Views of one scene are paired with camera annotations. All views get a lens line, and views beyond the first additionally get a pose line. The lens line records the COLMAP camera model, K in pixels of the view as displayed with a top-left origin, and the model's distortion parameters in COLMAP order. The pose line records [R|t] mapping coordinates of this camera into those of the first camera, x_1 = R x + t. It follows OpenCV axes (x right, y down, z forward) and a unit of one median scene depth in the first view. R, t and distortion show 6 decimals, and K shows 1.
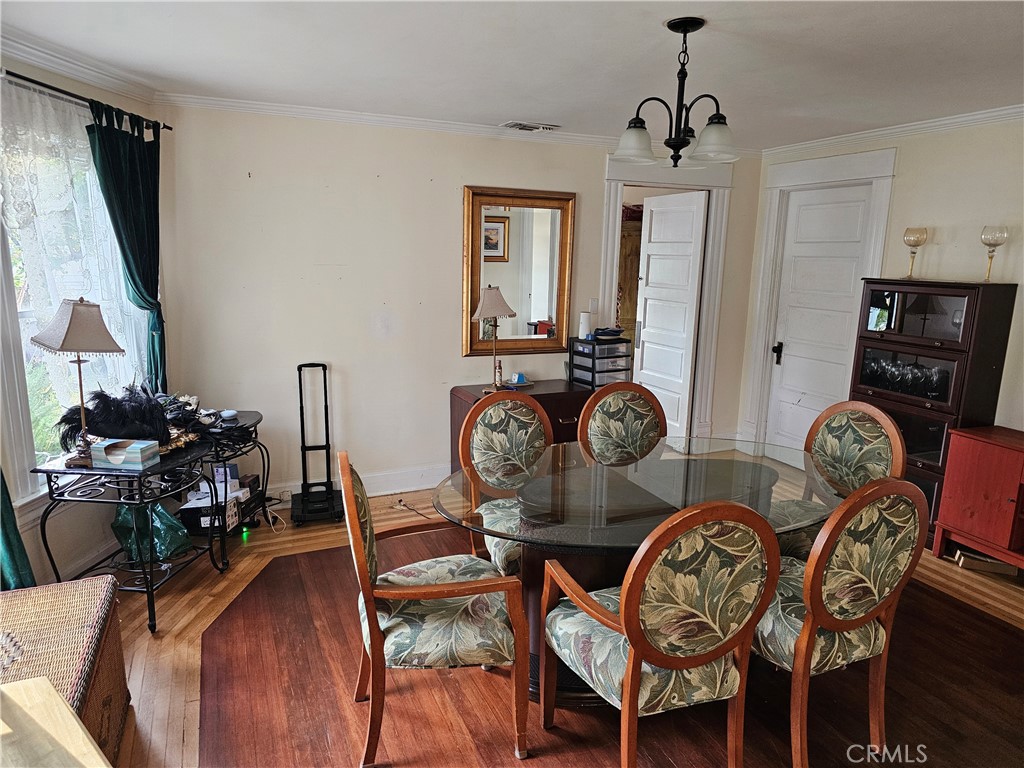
lens RADIAL K [[684.0, 0, 517.4], [0, 684.0, 391.9], [0, 0, 1]] dist [0.088303, -0.087298]
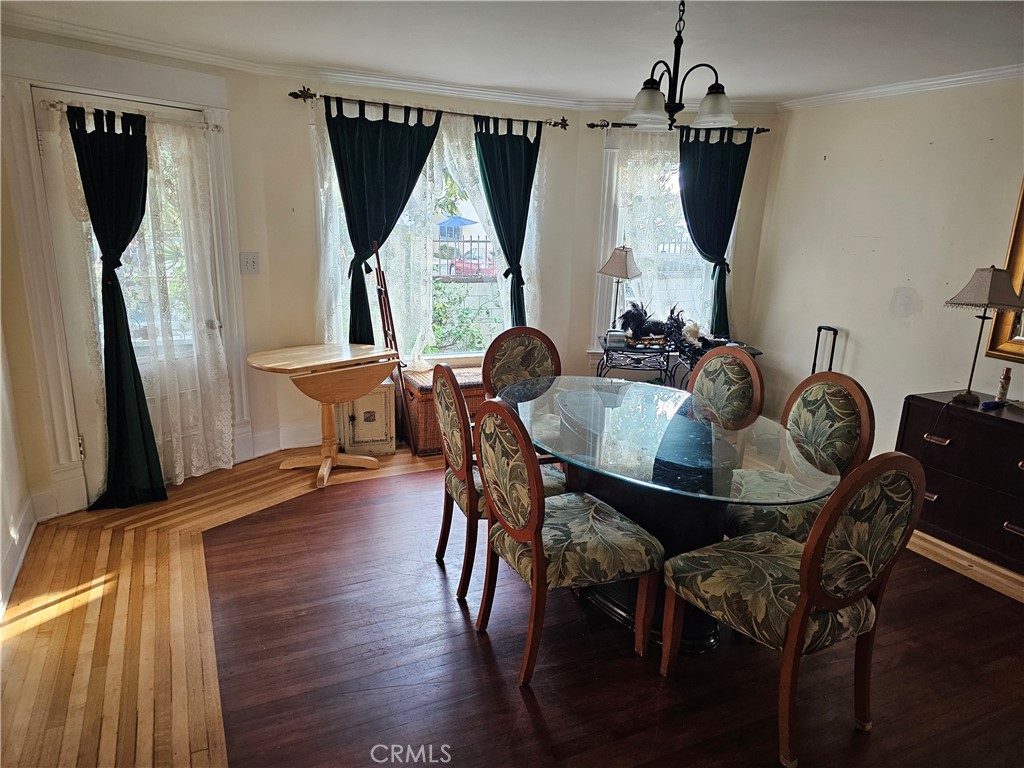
lens RADIAL K [[684.0, 0, 517.4], [0, 684.0, 391.9], [0, 0, 1]] dist [0.088303, -0.087298]
pose [[0.046199, 0.235183, -0.970853, 1.078308], [-0.233350, 0.947542, 0.218432, -0.096021], [0.971295, 0.216457, 0.098656, 0.599022]]
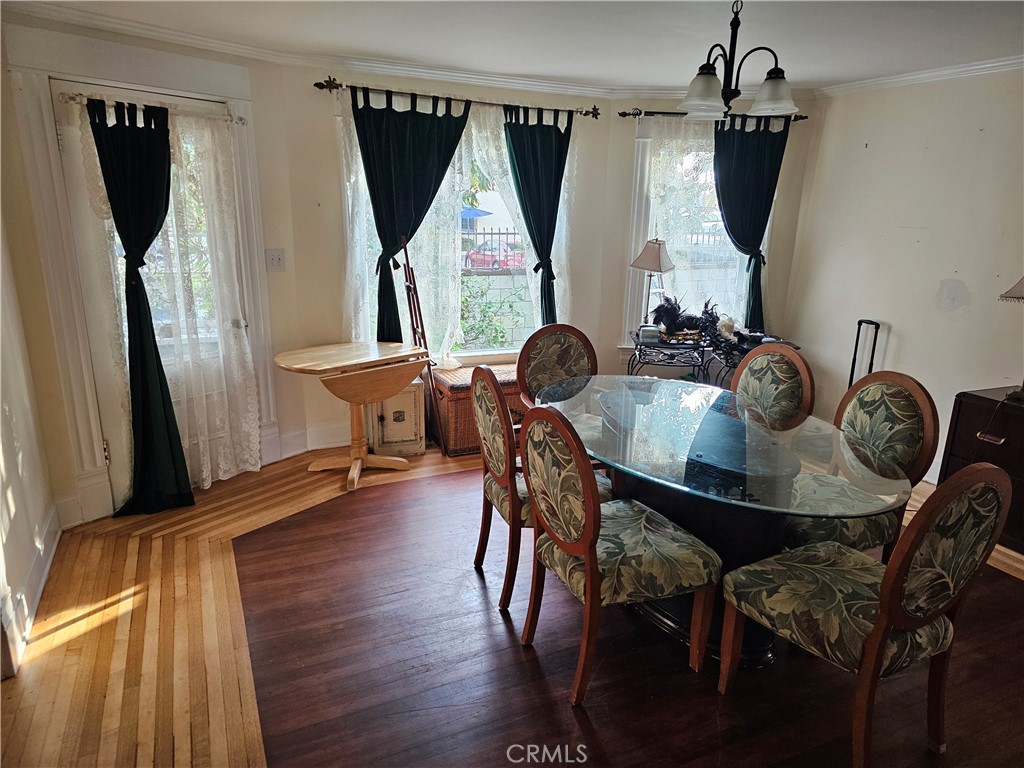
lens RADIAL K [[681.5, 0, 528.9], [0, 681.5, 391.1], [0, 0, 1]] dist [0.089467, -0.087302]
pose [[0.044153, 0.247261, -0.967942, 1.031053], [-0.225915, 0.946260, 0.231417, -0.093144], [0.973146, 0.208455, 0.097640, 0.562050]]
